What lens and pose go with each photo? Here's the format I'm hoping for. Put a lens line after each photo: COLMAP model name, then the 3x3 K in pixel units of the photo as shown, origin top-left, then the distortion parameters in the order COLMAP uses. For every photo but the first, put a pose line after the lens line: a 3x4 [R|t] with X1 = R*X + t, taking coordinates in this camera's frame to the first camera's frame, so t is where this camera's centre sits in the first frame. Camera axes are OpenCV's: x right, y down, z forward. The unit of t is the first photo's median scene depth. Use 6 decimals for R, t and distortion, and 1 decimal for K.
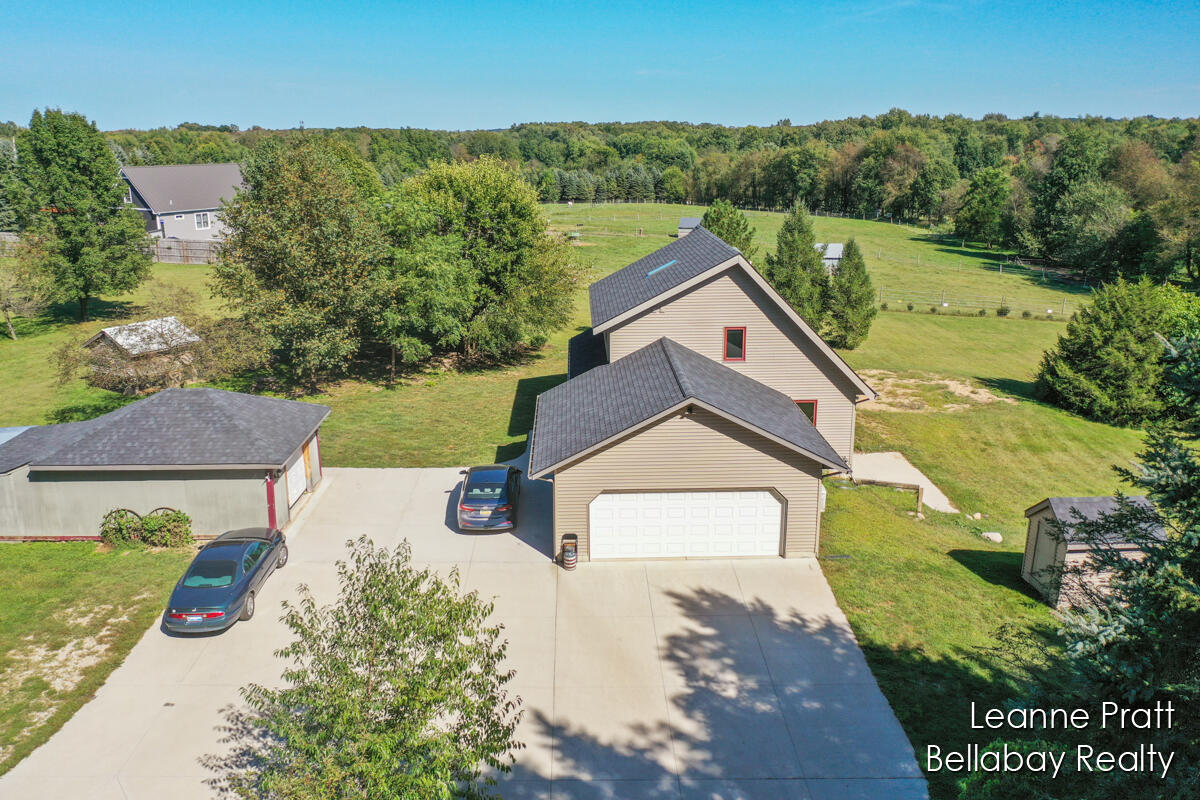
lens RADIAL K [[953.4, 0, 605.3], [0, 953.4, 400.0], [0, 0, 1]] dist [-0.003047, 0.000327]
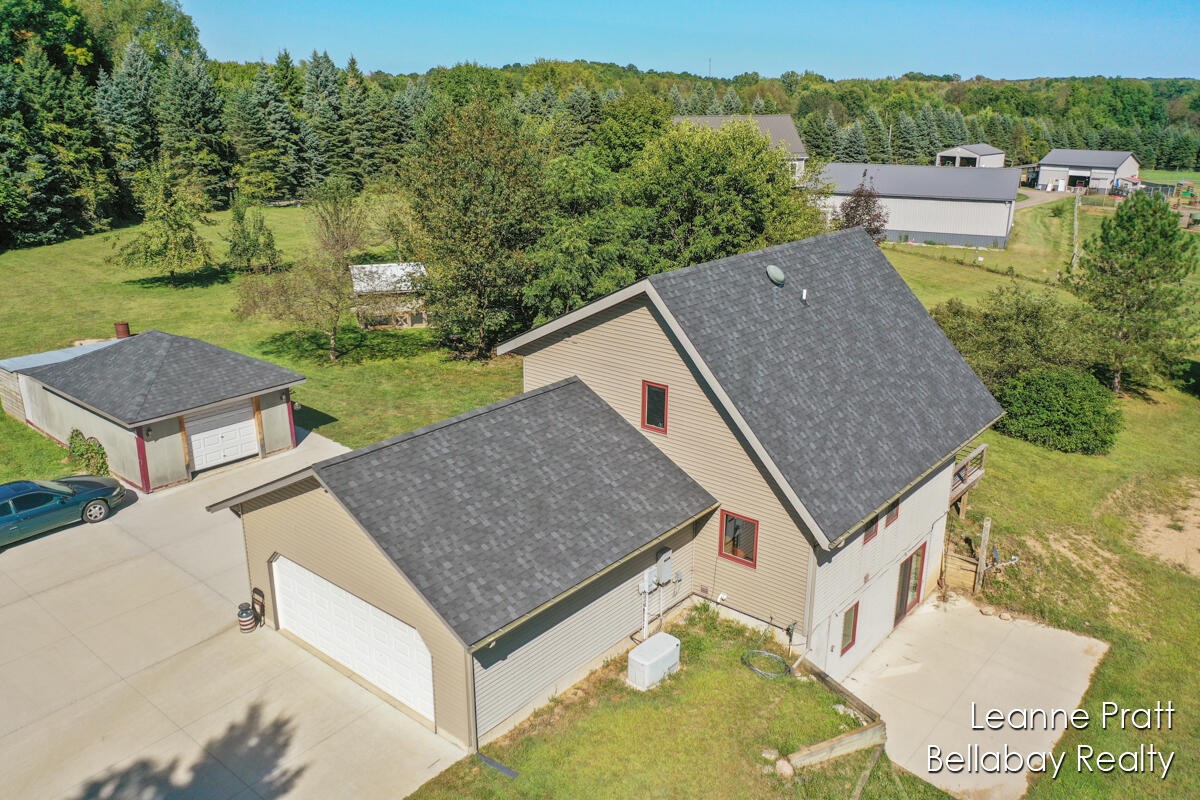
lens RADIAL K [[934.6, 0, 596.3], [0, 934.6, 397.3], [0, 0, 1]] dist [0.001524, -0.013180]
pose [[0.741288, 0.214179, -0.636097, 0.512931], [-0.180731, 0.976411, 0.118148, -0.132310], [0.646397, 0.027381, 0.762510, 0.441482]]
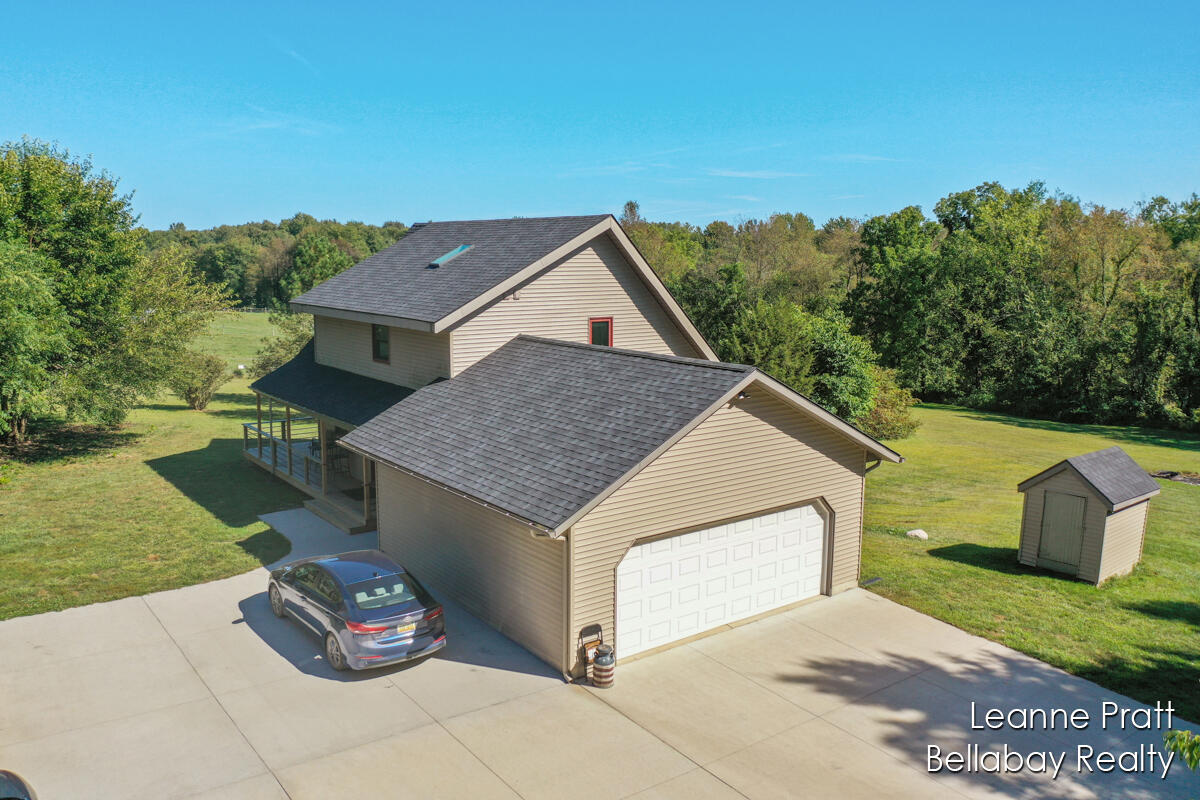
lens RADIAL K [[934.6, 0, 596.3], [0, 934.6, 397.3], [0, 0, 1]] dist [0.001524, -0.013180]
pose [[0.817100, -0.077835, 0.571217, -0.273820], [0.142491, 0.987368, -0.069286, 0.033087], [-0.558609, 0.138007, 0.817869, 0.398873]]
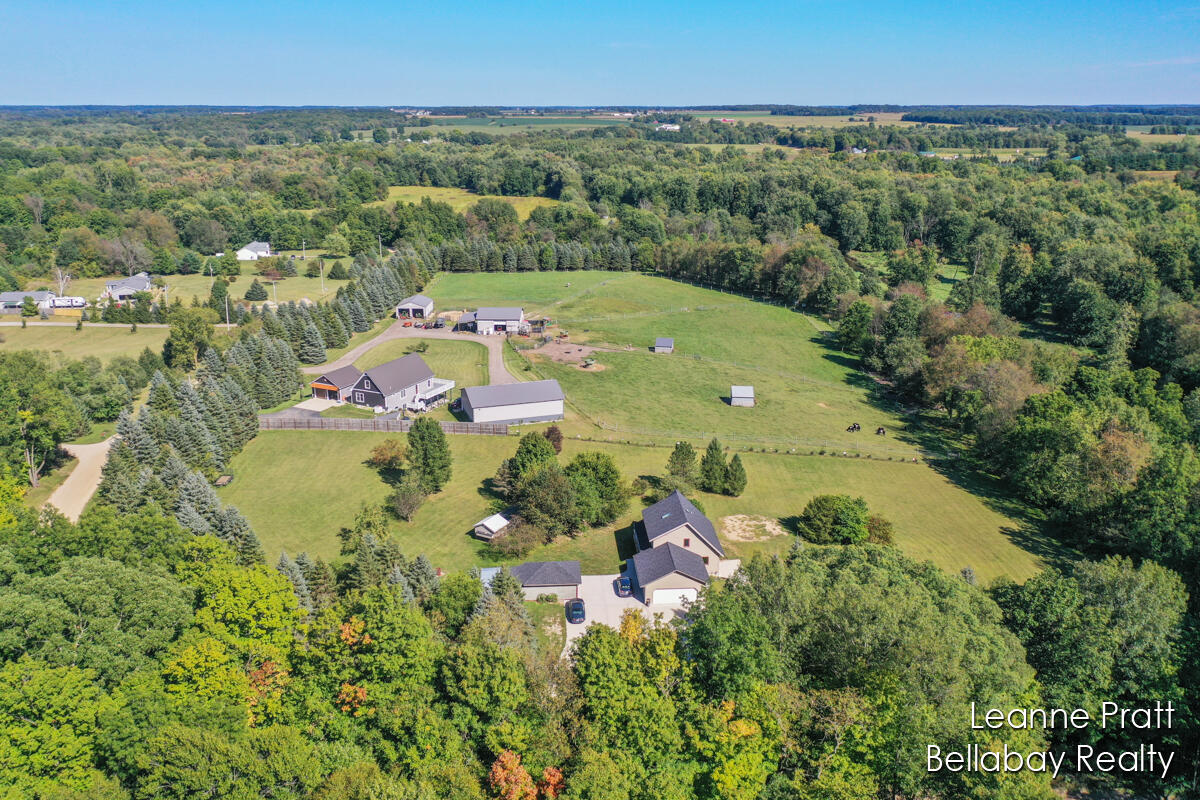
lens RADIAL K [[953.4, 0, 605.3], [0, 953.4, 400.0], [0, 0, 1]] dist [-0.003047, 0.000327]
pose [[0.999218, -0.005725, 0.039113, -0.311925], [0.004412, 0.999426, 0.033577, -0.715405], [-0.039282, -0.033378, 0.998671, -2.592480]]
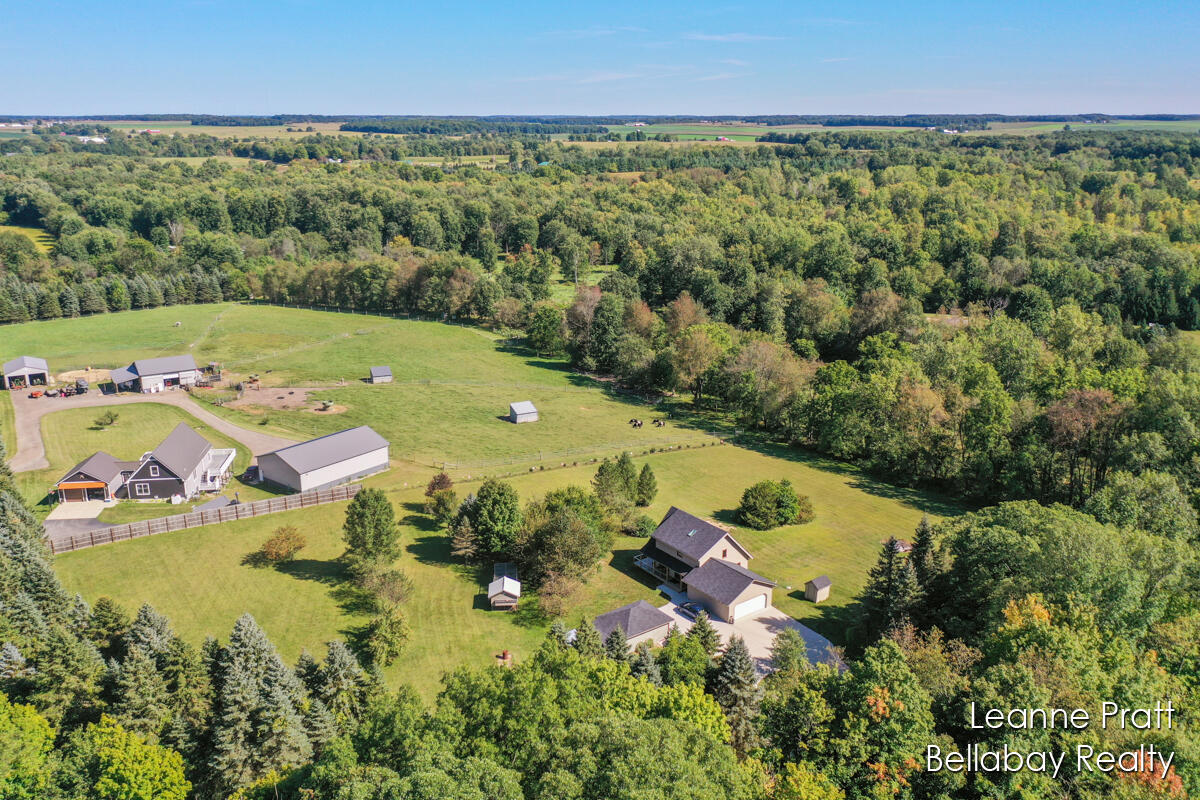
lens RADIAL K [[953.4, 0, 605.3], [0, 953.4, 400.0], [0, 0, 1]] dist [-0.003047, 0.000327]
pose [[0.813451, -0.156974, 0.560051, -2.163868], [0.144497, 0.987246, 0.066834, -0.936815], [-0.563399, 0.026559, 0.825758, -1.775713]]
